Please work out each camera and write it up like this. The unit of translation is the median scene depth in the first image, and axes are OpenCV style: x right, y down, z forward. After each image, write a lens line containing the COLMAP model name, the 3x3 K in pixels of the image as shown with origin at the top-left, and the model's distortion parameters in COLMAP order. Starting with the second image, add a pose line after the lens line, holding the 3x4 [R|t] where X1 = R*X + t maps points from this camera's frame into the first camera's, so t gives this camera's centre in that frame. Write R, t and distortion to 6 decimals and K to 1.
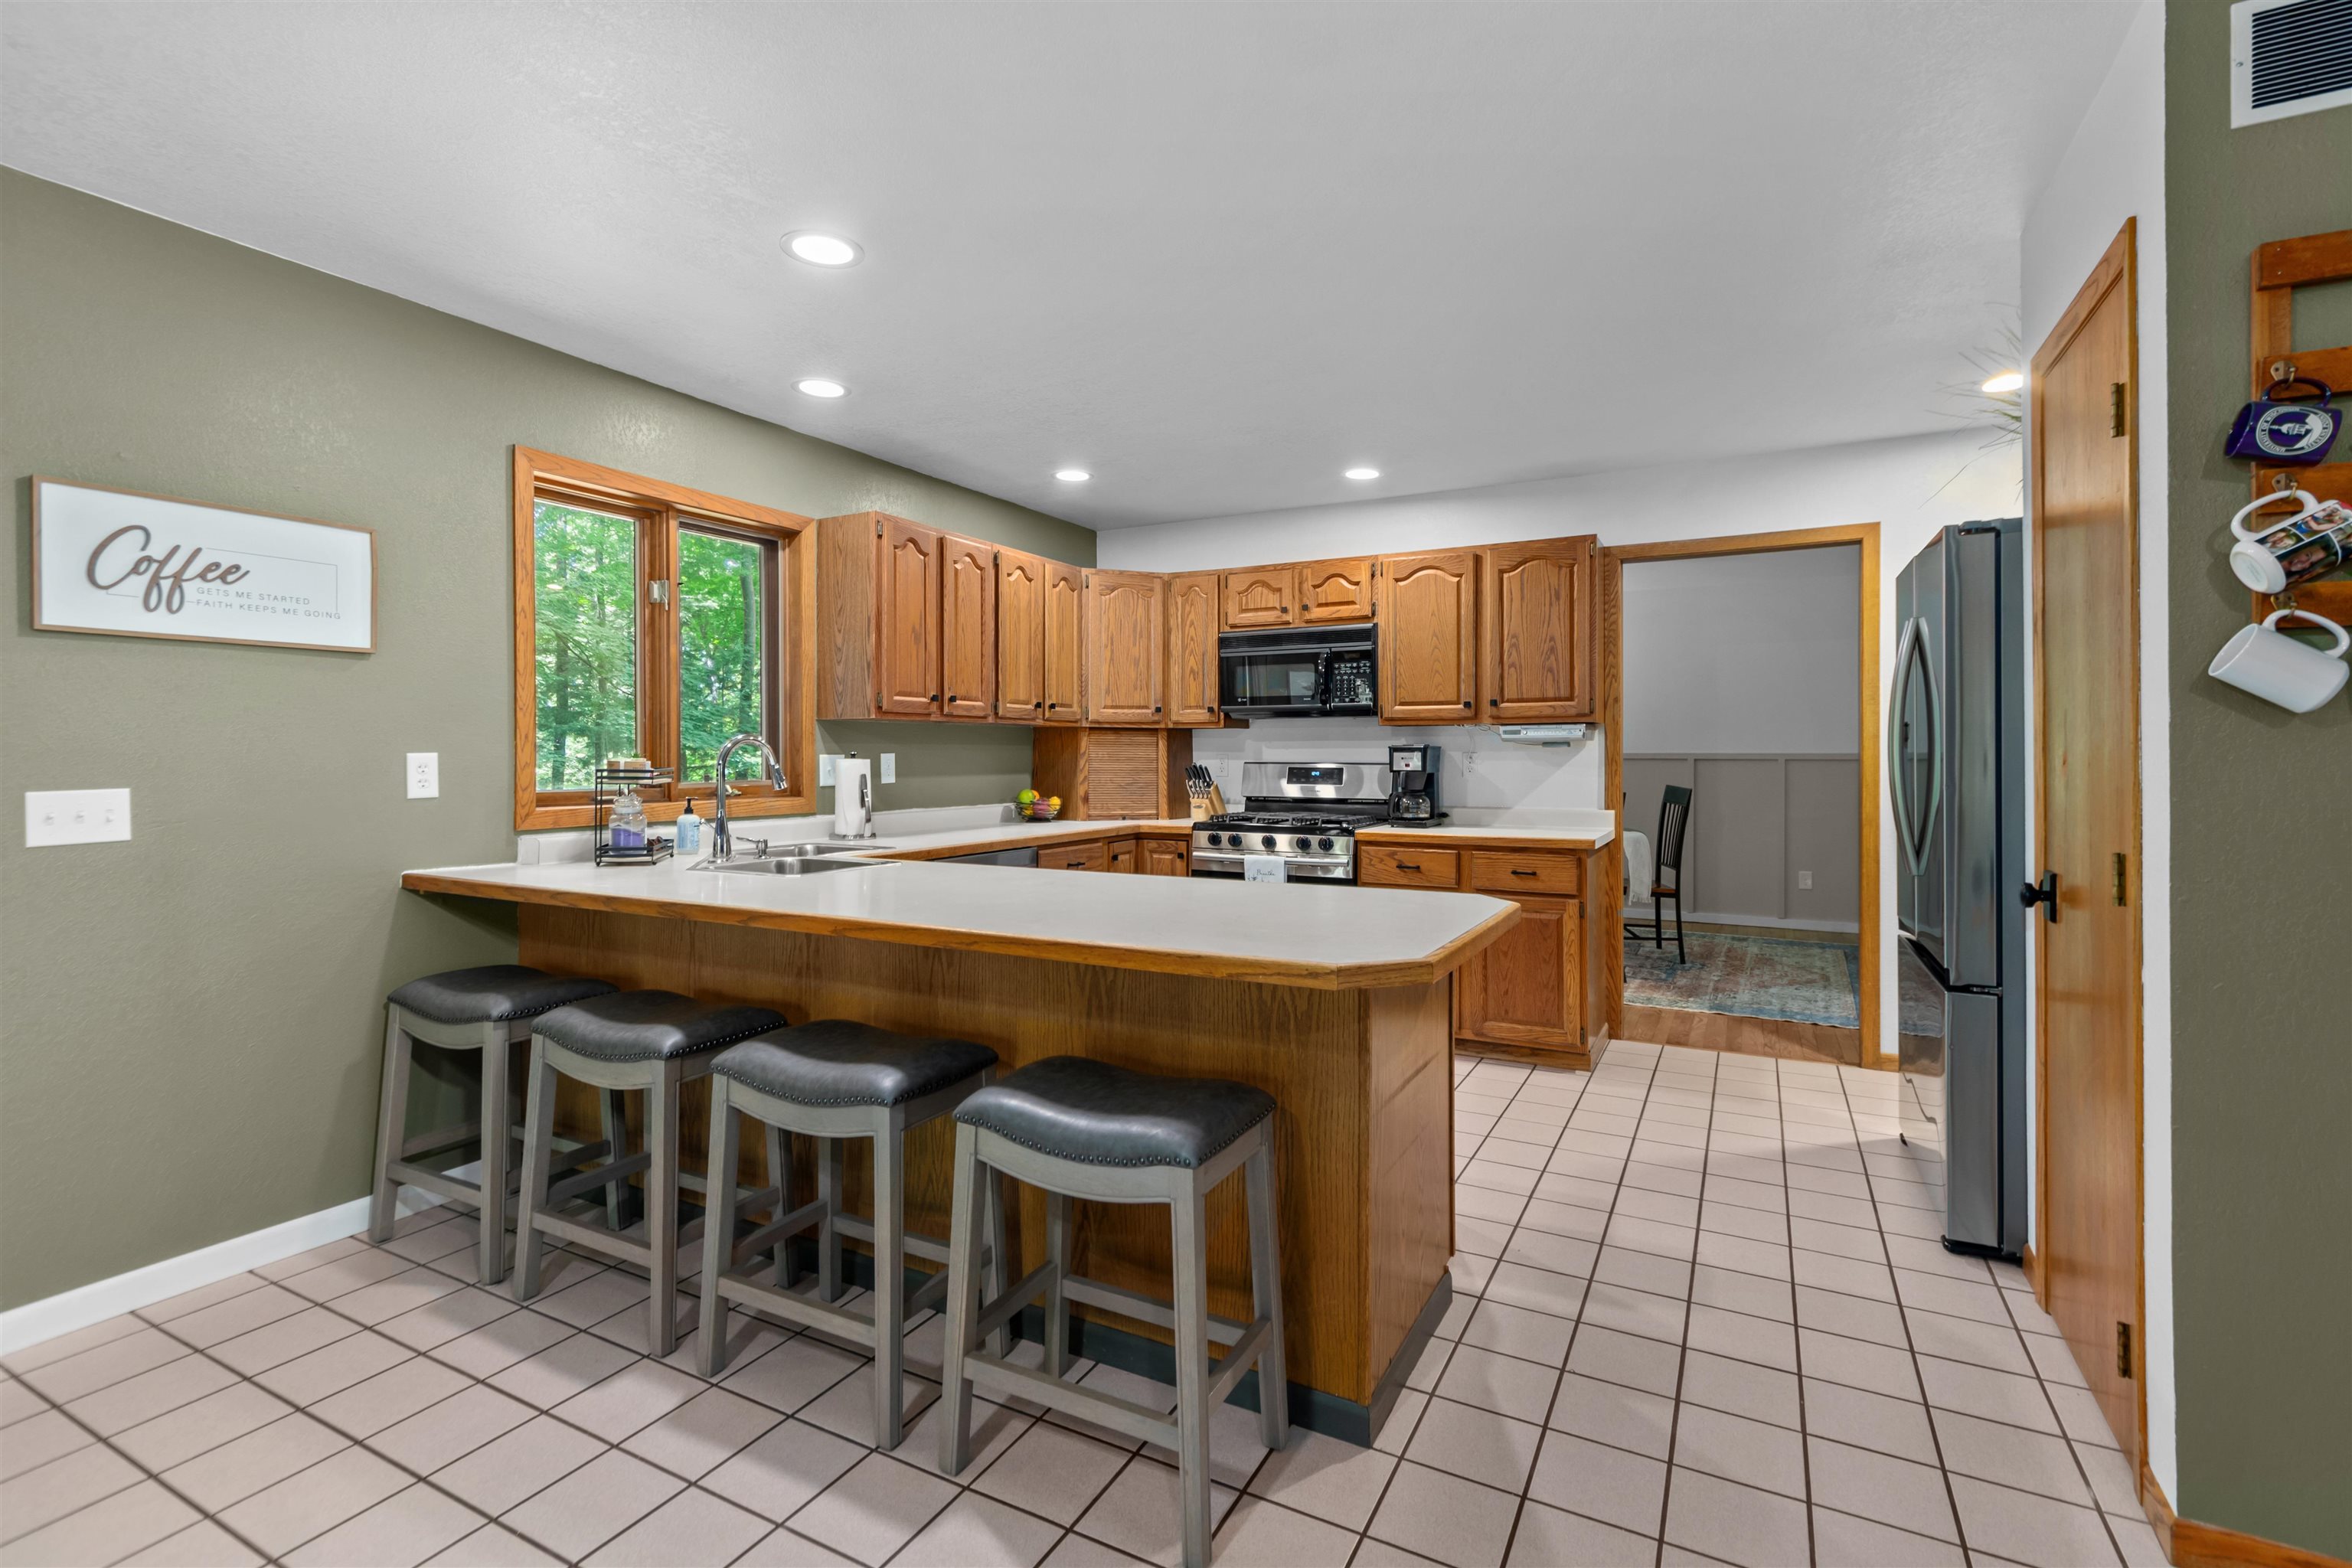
lens RADIAL K [[1079.1, 0, 1176.3], [0, 1079.1, 762.0], [0, 0, 1]] dist [0.003463, -0.000522]
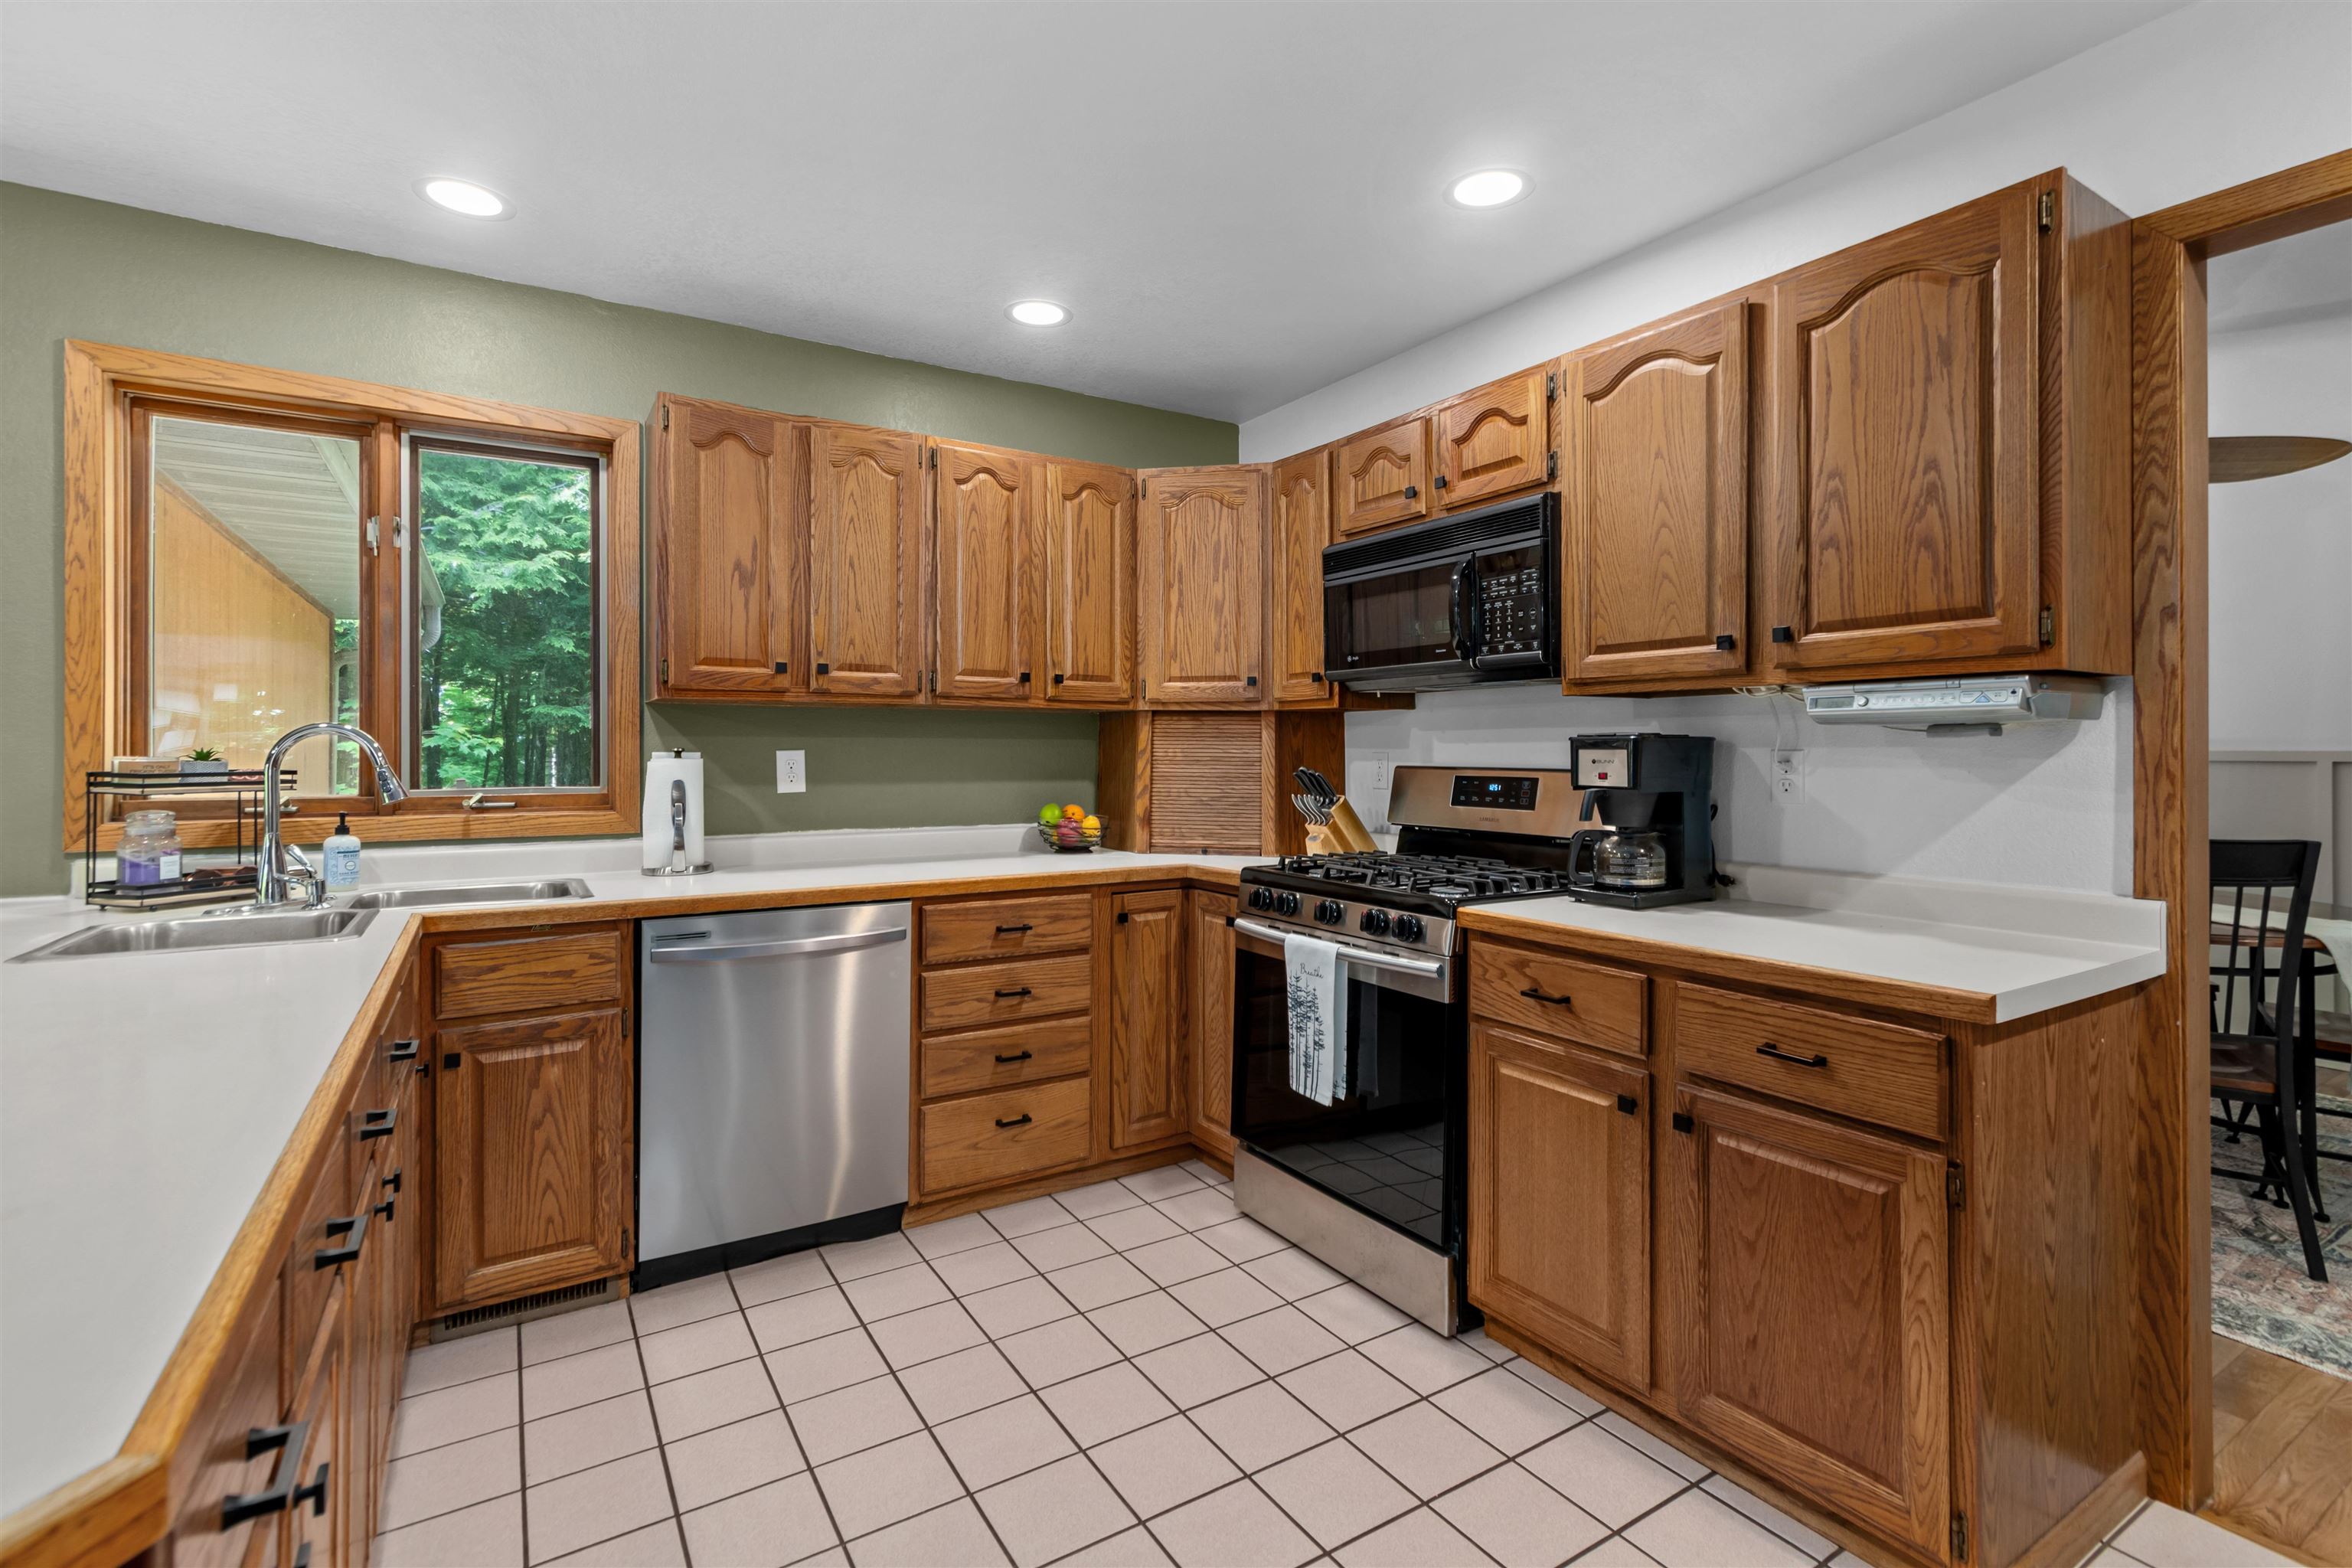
lens RADIAL K [[1079.1, 0, 1182.3], [0, 1079.1, 752.3], [0, 0, 1]] dist [0.003463, -0.000522]
pose [[0.869567, 0.001606, -0.493812, 0.280648], [-0.004834, 0.999974, -0.005261, -0.003912], [0.493791, 0.006962, 0.869553, 0.475131]]
